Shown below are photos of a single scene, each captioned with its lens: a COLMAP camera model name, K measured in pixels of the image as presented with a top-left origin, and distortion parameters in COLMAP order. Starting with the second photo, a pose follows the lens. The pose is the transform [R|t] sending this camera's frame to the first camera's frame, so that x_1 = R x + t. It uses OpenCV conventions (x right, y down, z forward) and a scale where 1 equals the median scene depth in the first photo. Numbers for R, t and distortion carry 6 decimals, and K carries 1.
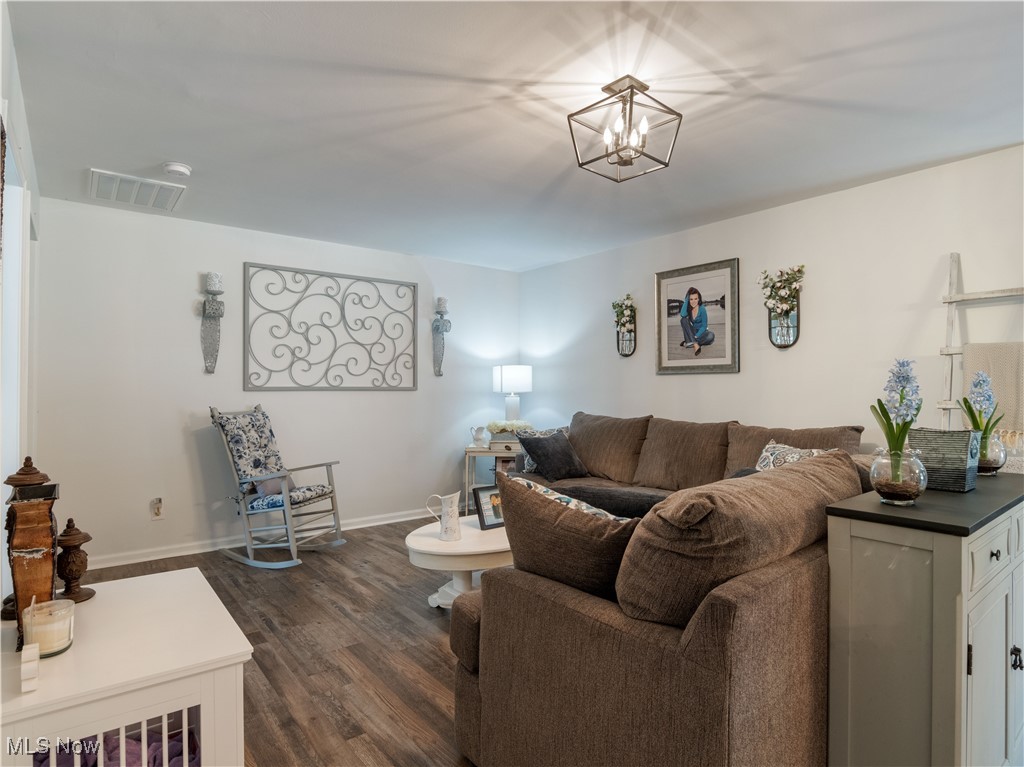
lens RADIAL K [[562.3, 0, 514.4], [0, 562.3, 381.9], [0, 0, 1]] dist [-0.016134, -0.003415]
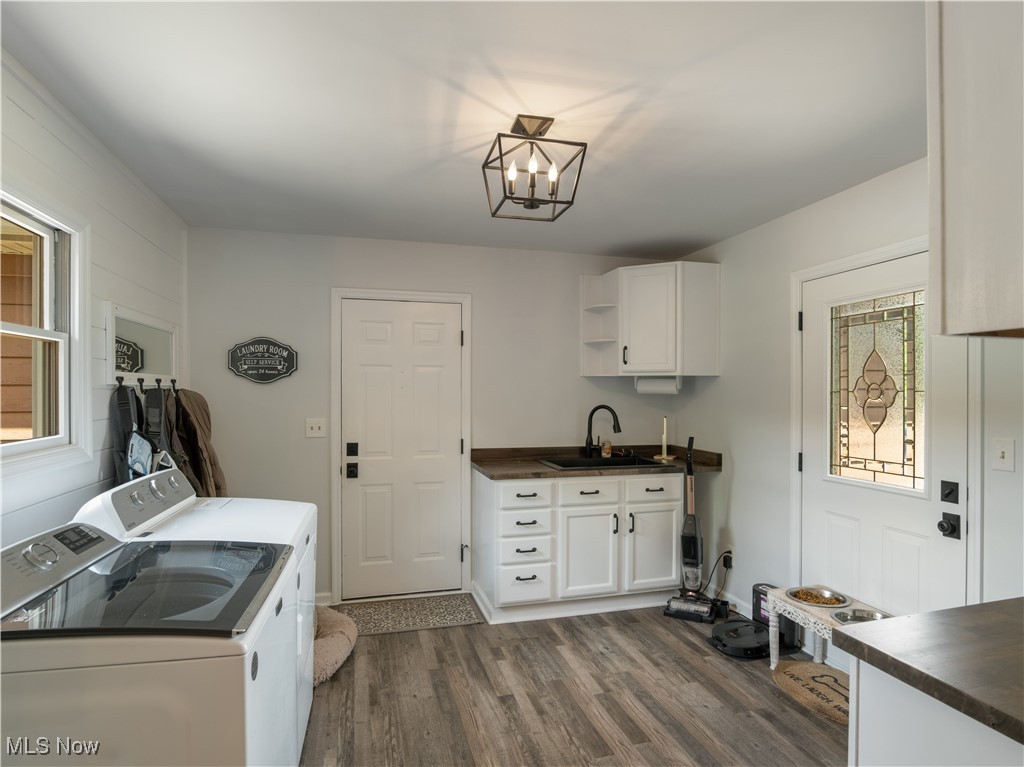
lens RADIAL K [[562.3, 0, 510.4], [0, 562.3, 386.4], [0, 0, 1]] dist [-0.016134, -0.003415]
pose [[-0.920373, -0.003830, 0.391024, -0.801245], [-0.006212, 0.999969, -0.004829, -0.109828], [-0.390993, -0.006873, -0.920368, 2.182856]]
